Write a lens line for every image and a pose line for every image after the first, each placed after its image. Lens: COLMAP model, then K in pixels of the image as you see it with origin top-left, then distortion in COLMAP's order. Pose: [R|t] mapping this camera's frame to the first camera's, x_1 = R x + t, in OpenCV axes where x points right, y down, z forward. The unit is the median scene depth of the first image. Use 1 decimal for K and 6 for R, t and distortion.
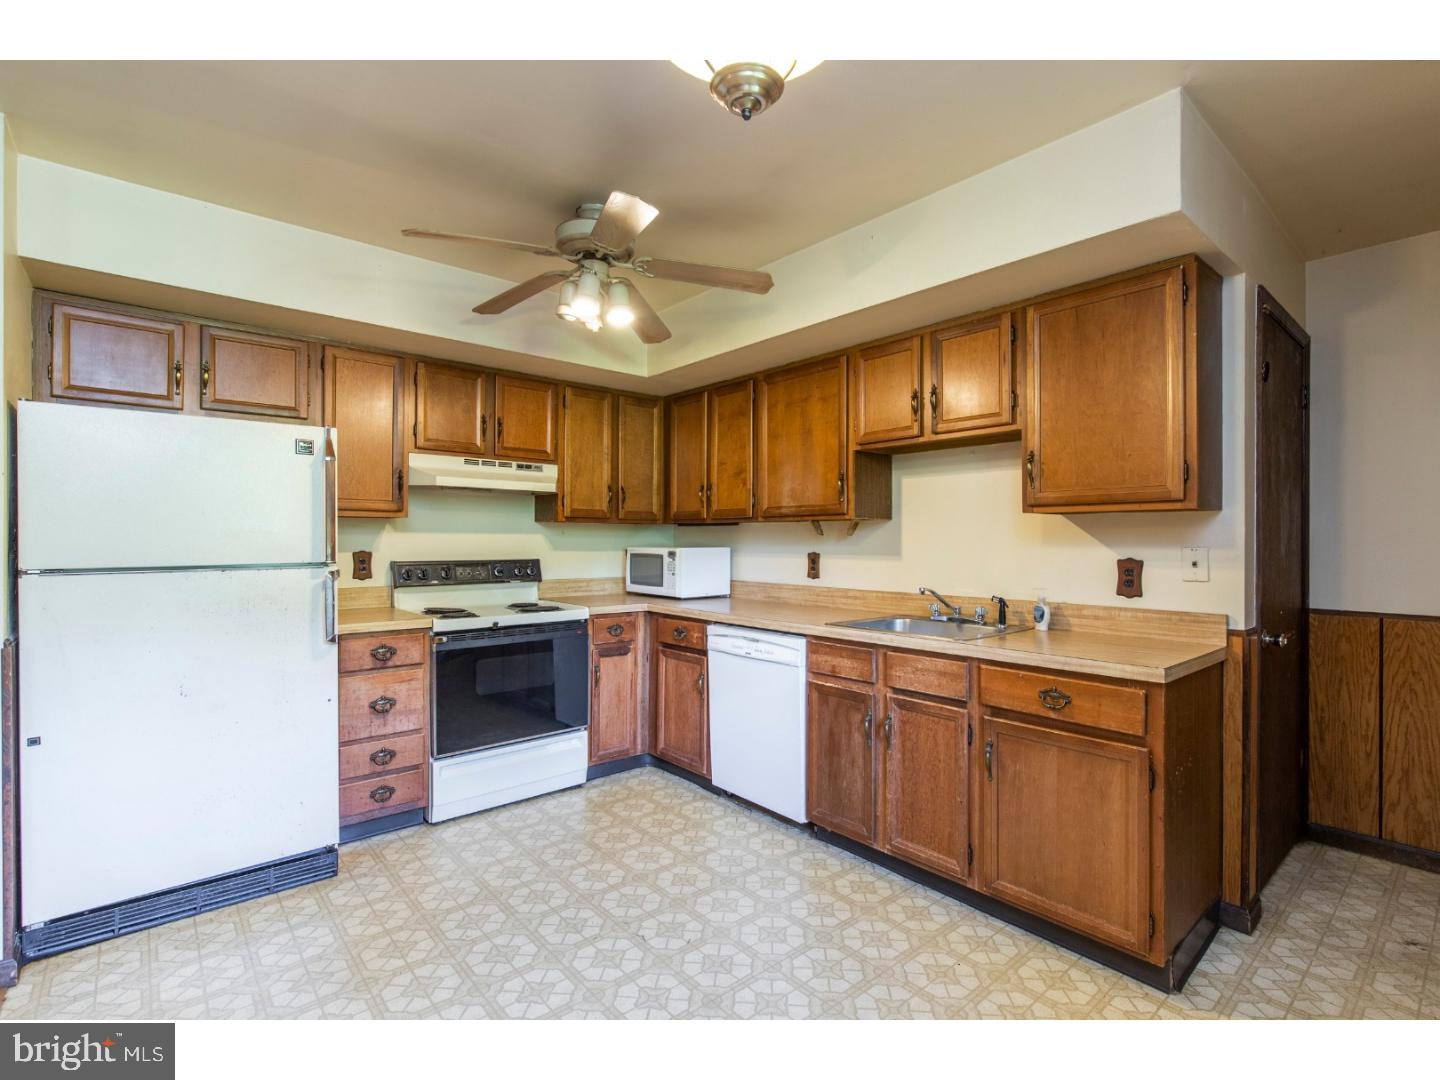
lens RADIAL K [[666.9, 0, 734.6], [0, 666.9, 539.6], [0, 0, 1]] dist [0.000194, -0.000007]
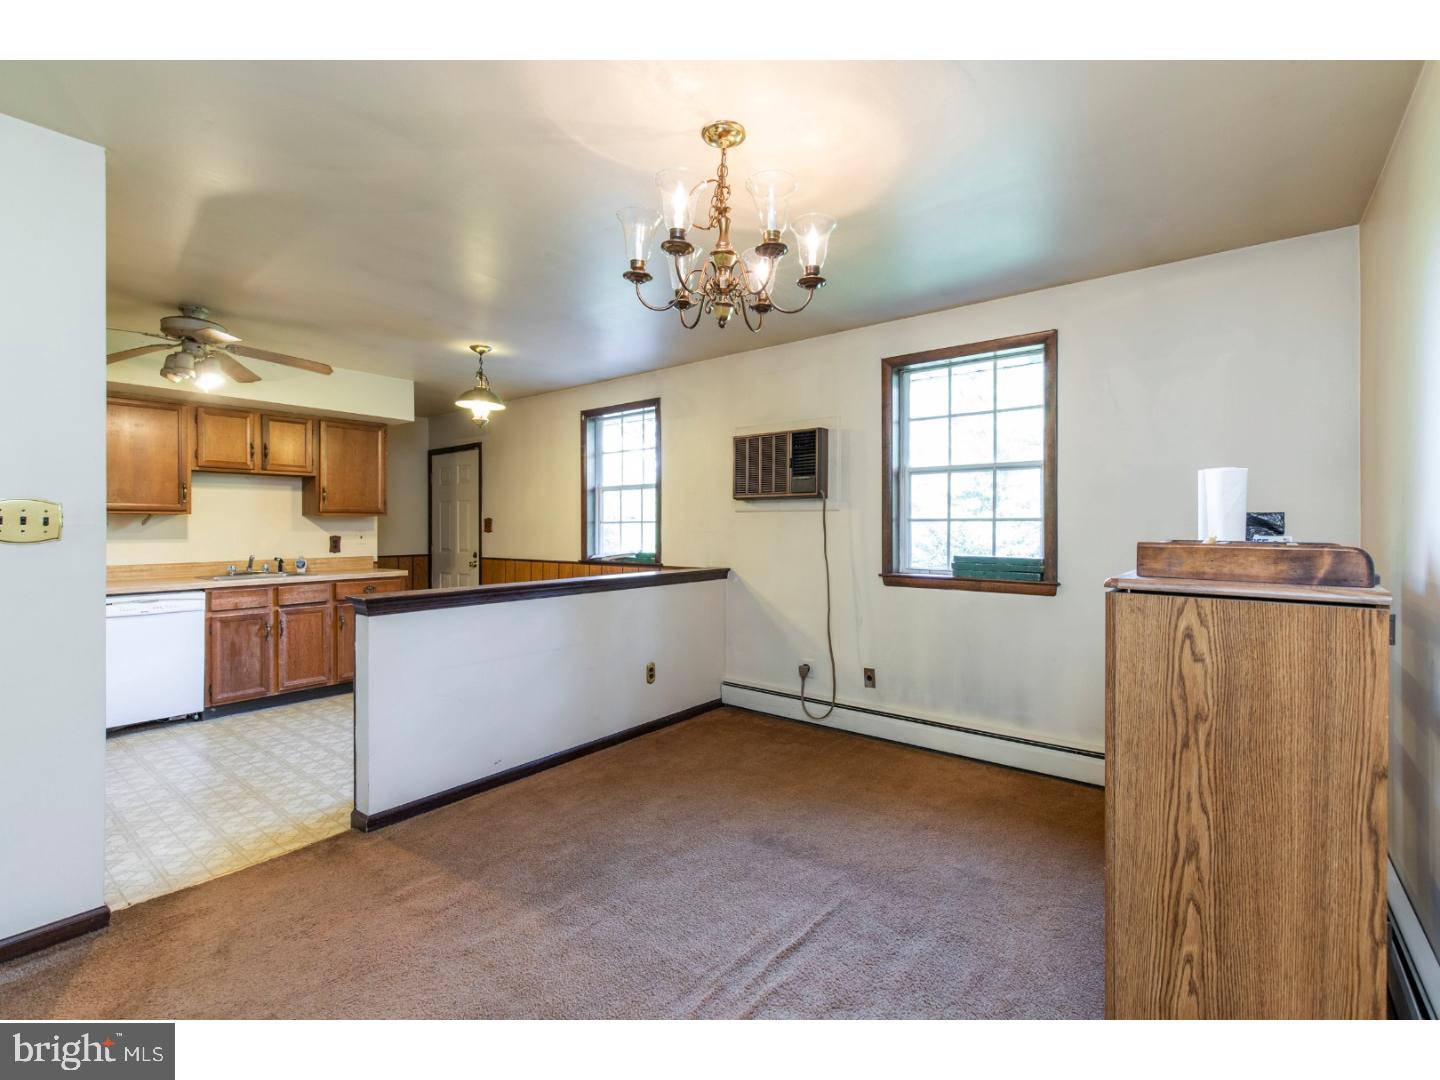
lens RADIAL K [[658.5, 0, 726.5], [0, 658.5, 528.2], [0, 0, 1]] dist [0.015090, -0.000223]
pose [[-0.189689, -0.004512, 0.981834, -1.535077], [0.000821, 0.999988, 0.004754, -0.006086], [-0.981844, 0.001708, -0.189684, 0.089595]]
